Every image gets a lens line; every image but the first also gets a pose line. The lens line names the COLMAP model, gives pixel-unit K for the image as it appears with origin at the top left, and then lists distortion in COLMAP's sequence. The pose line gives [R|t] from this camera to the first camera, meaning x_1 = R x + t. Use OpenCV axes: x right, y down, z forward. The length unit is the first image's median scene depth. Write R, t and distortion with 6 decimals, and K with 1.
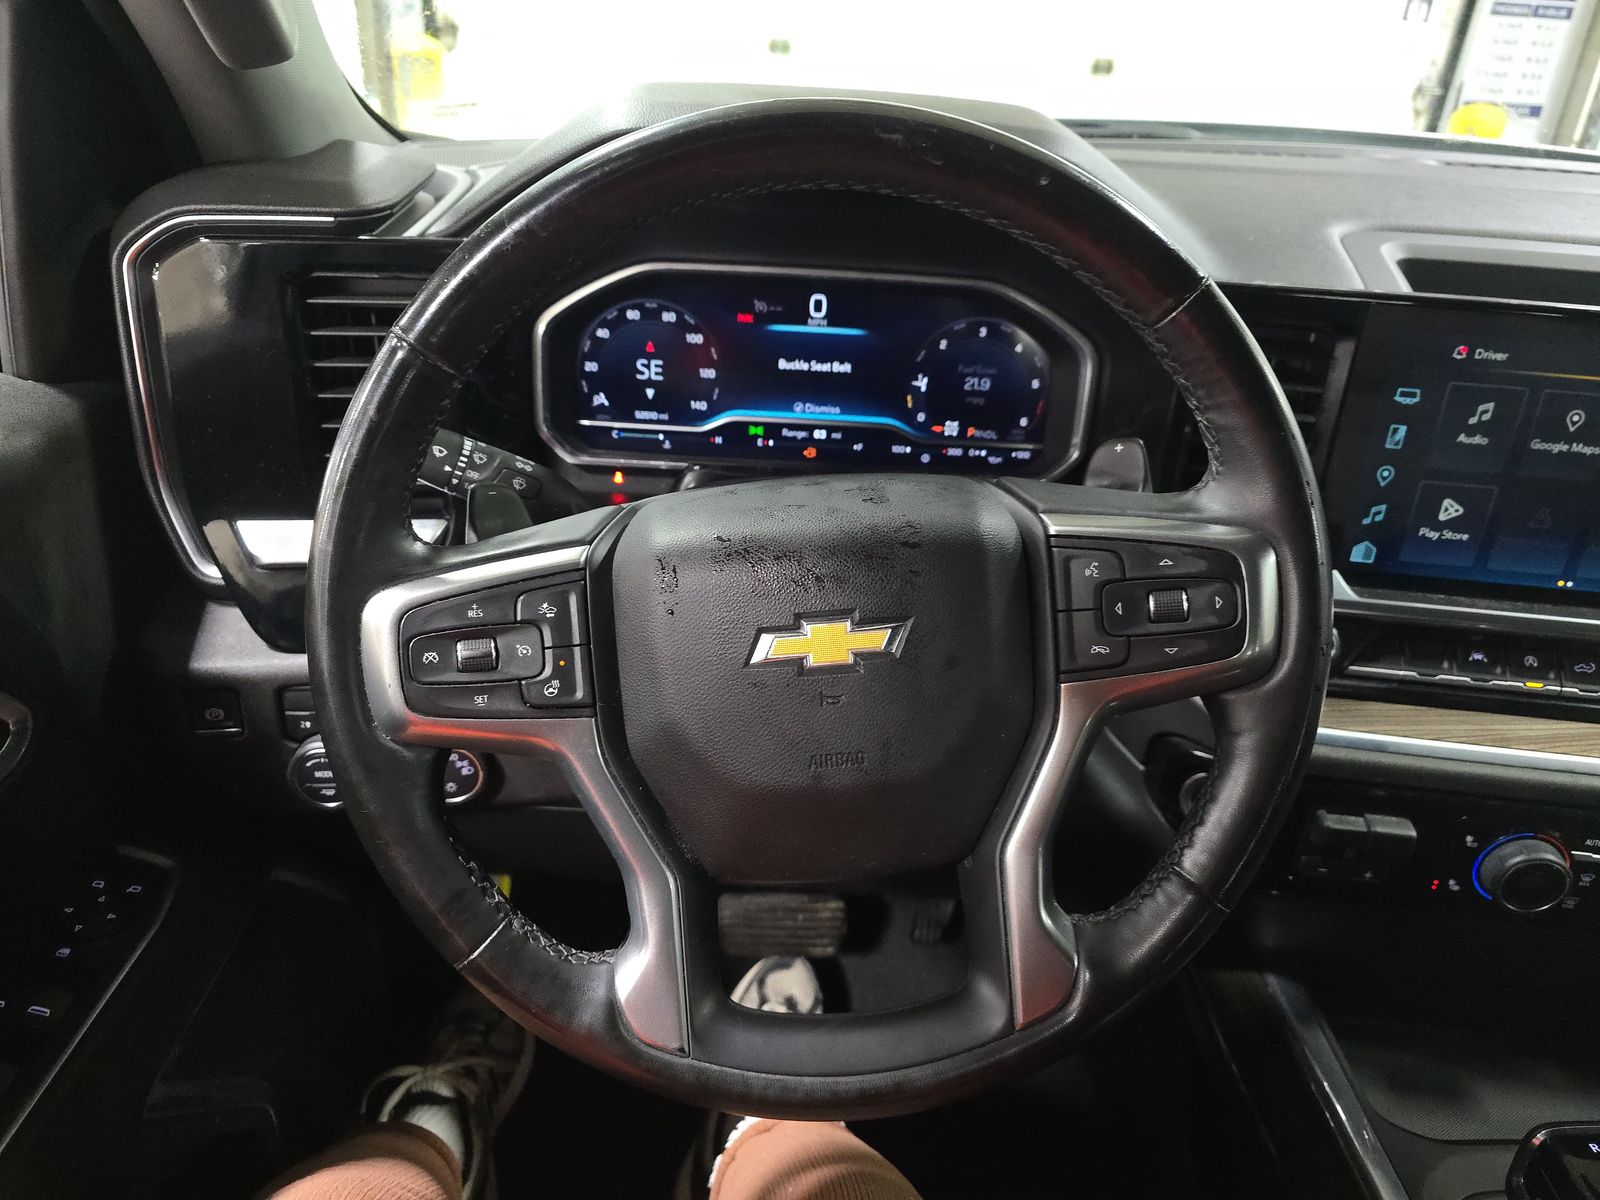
lens RADIAL K [[896.8, 0, 758.7], [0, 896.8, 706.0], [0, 0, 1]] dist [-0.000689, -0.015632]
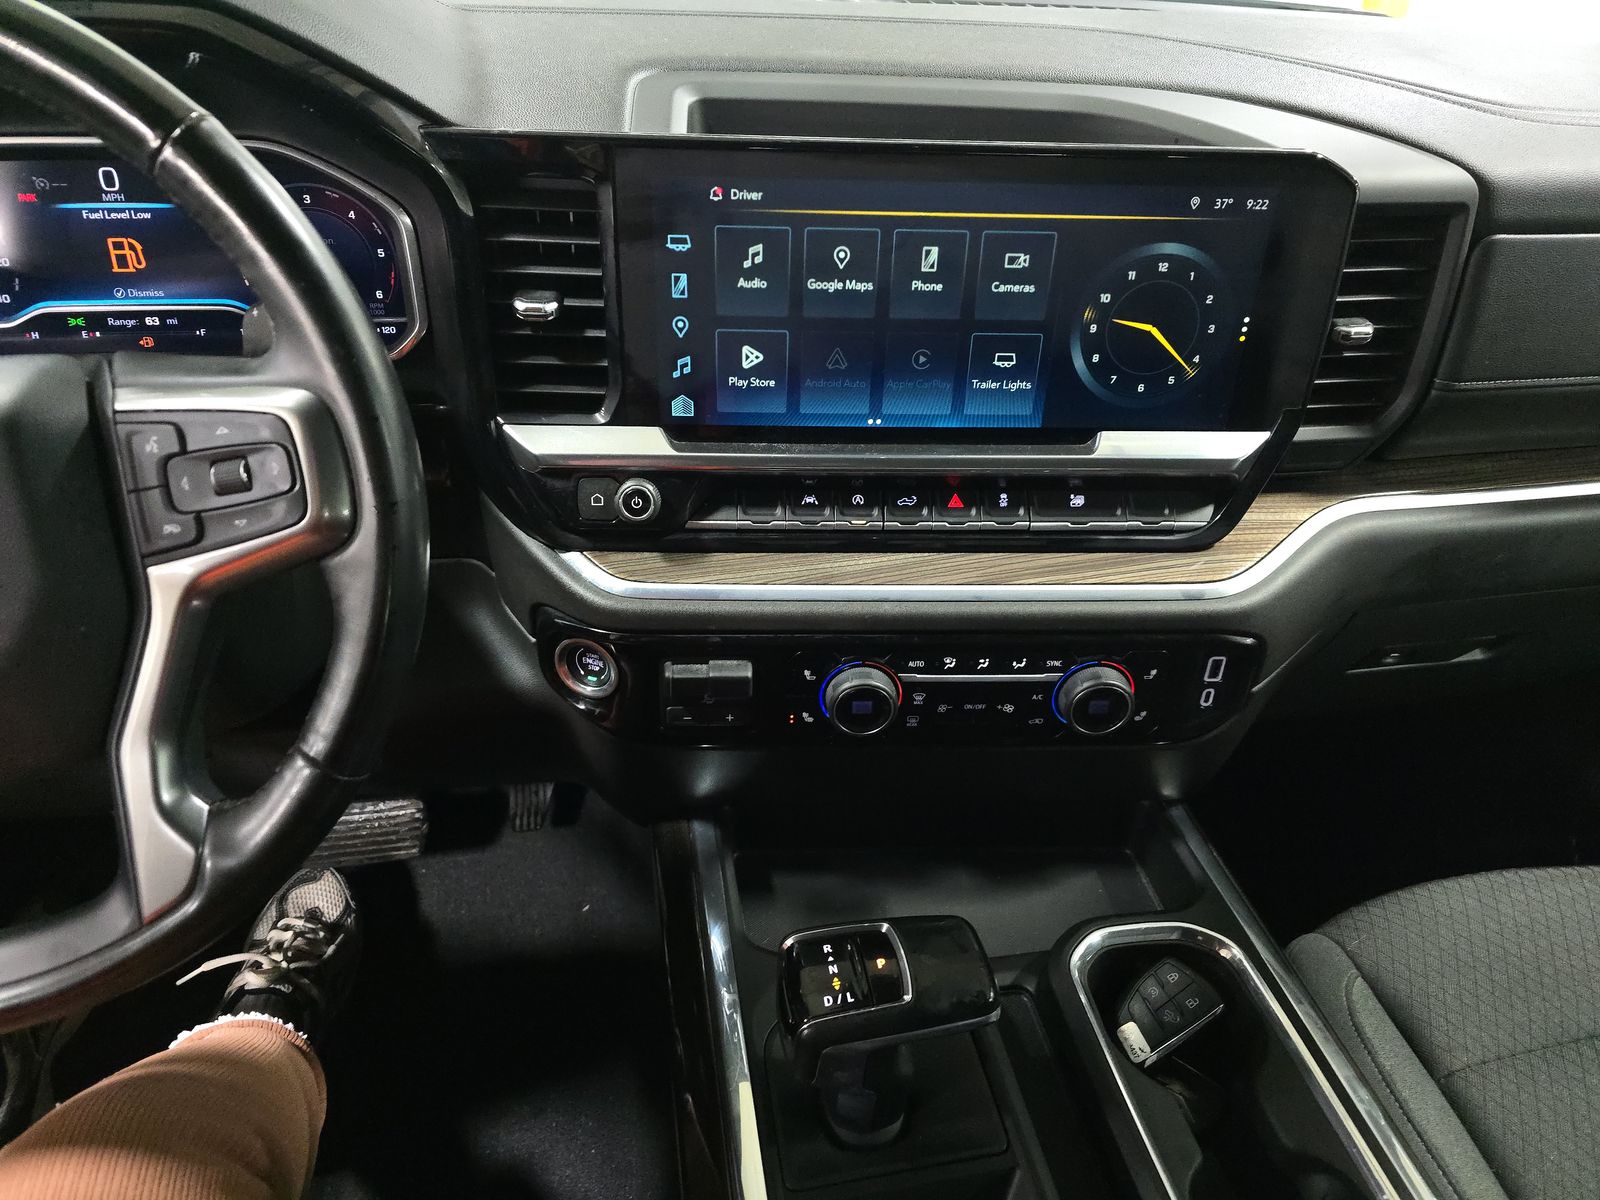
lens RADIAL K [[896.8, 0, 758.7], [0, 896.8, 706.0], [0, 0, 1]] dist [-0.000689, -0.015632]
pose [[0.983523, -0.117037, 0.137787, 0.593363], [0.101487, 0.988174, 0.114948, 0.059012], [-0.149610, -0.099071, 0.983769, -0.056770]]
